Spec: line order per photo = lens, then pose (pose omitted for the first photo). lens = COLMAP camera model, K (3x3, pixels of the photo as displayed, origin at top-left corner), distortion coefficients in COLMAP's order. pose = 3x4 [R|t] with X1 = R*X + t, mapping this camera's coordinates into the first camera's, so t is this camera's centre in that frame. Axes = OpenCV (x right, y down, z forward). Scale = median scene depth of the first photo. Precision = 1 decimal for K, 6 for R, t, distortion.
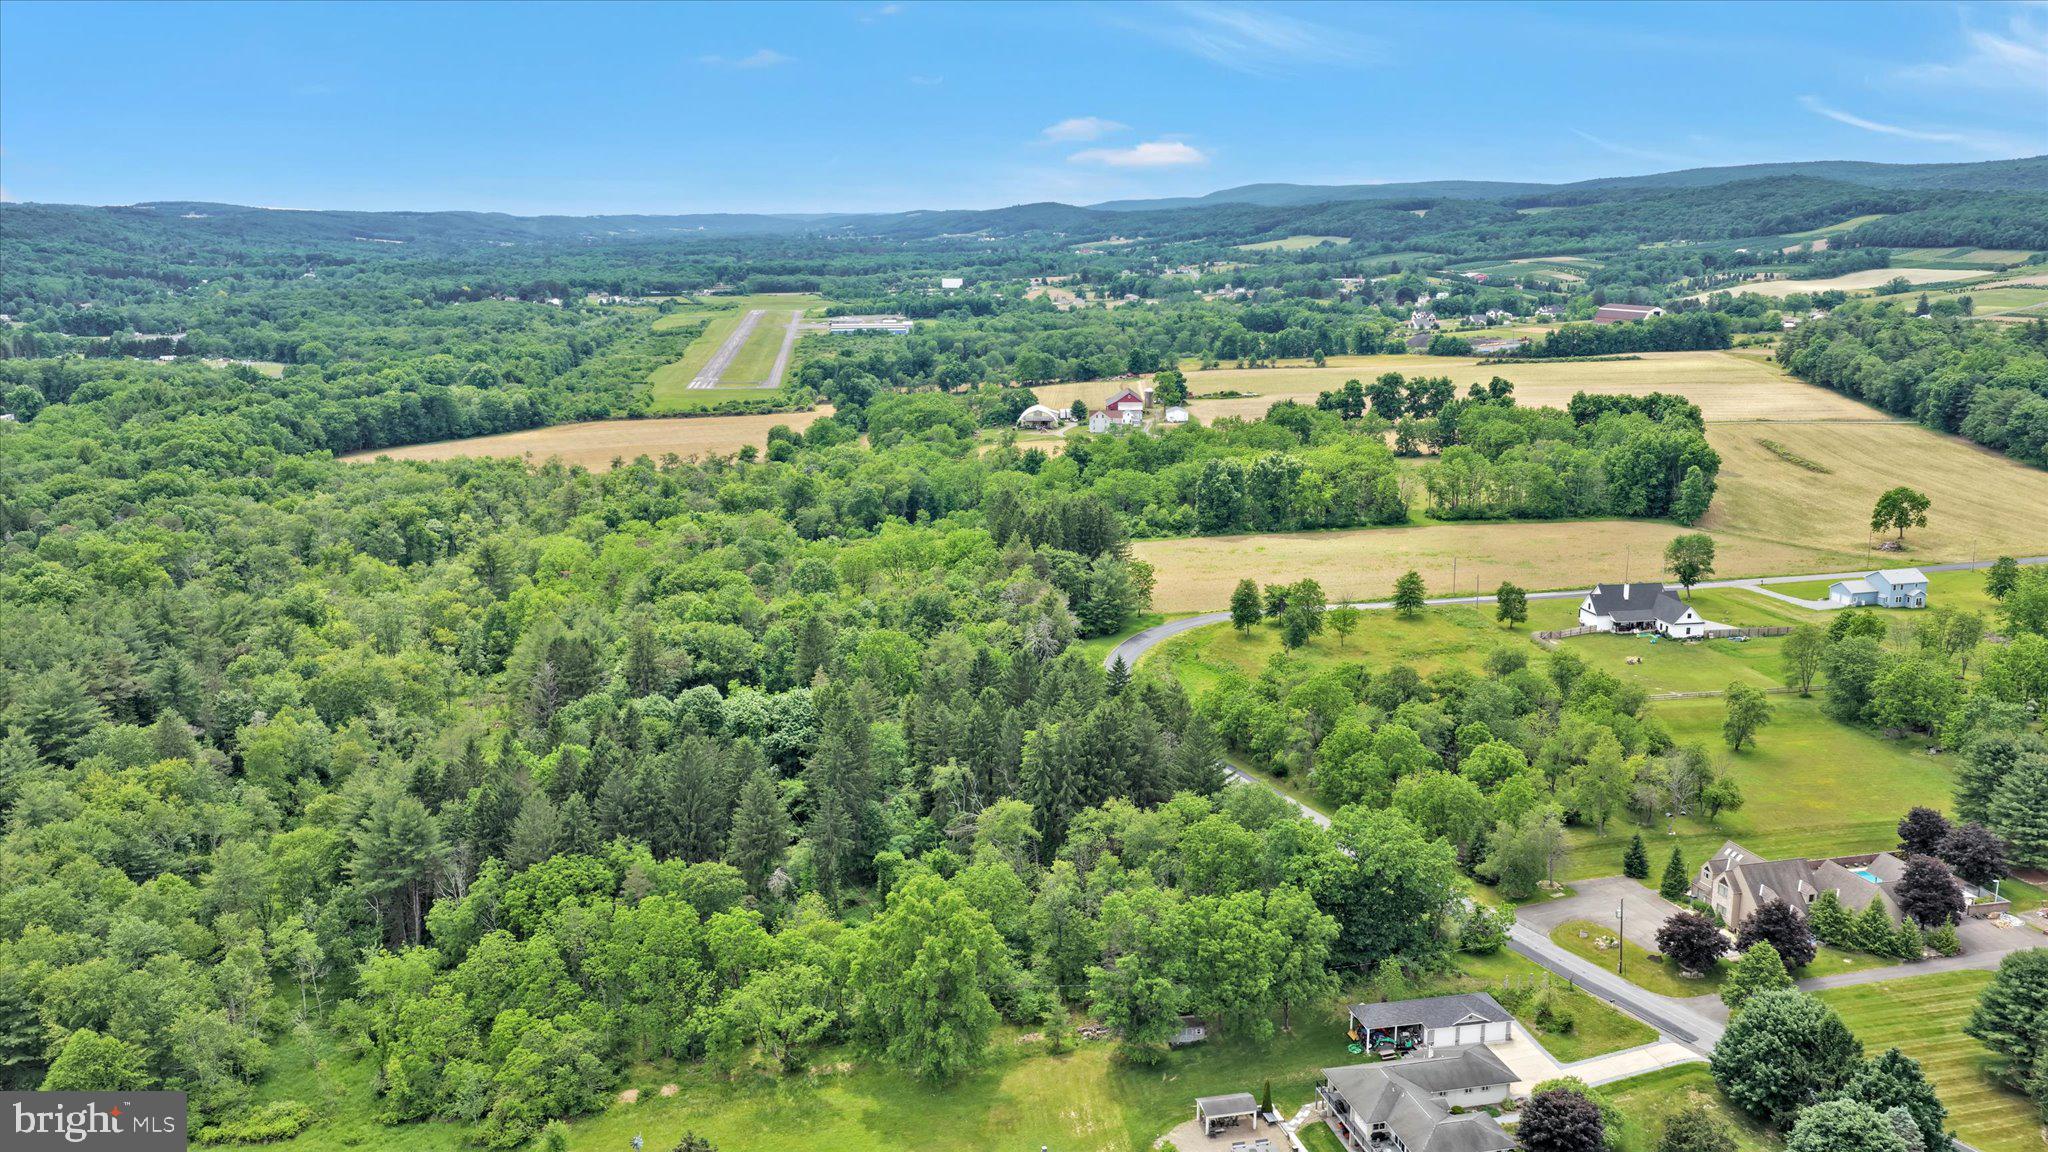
lens RADIAL K [[1708.2, 0, 1024.0], [0, 1708.2, 576.0], [0, 0, 1]] dist [-0.018100, 0.046699]
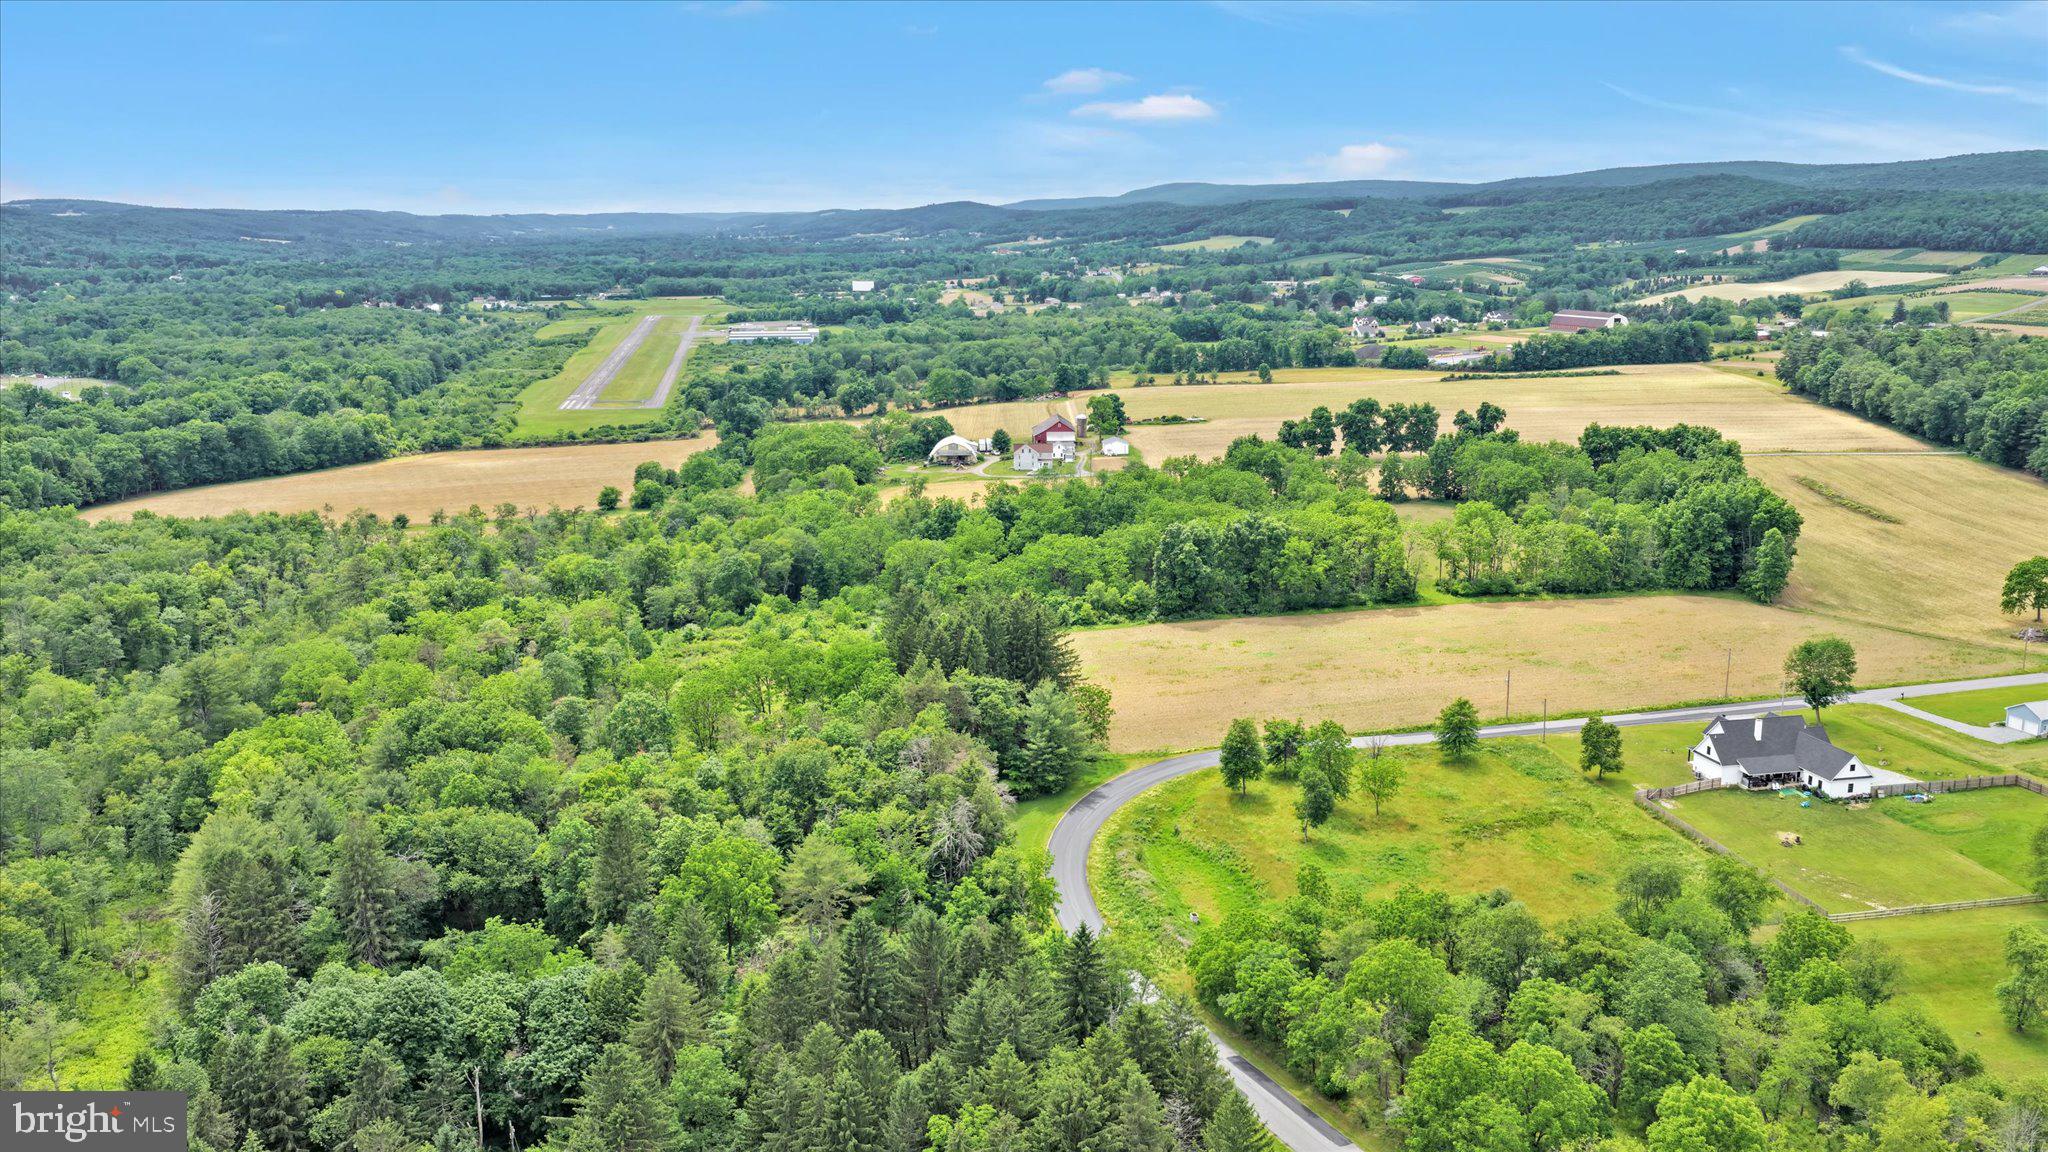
lens RADIAL K [[1708.2, 0, 1024.0], [0, 1708.2, 576.0], [0, 0, 1]] dist [-0.018100, 0.046699]
pose [[0.998828, -0.009206, 0.047514, 0.001940], [0.009187, 0.999958, 0.000614, -0.026206], [-0.047518, -0.000176, 0.998870, 0.123890]]
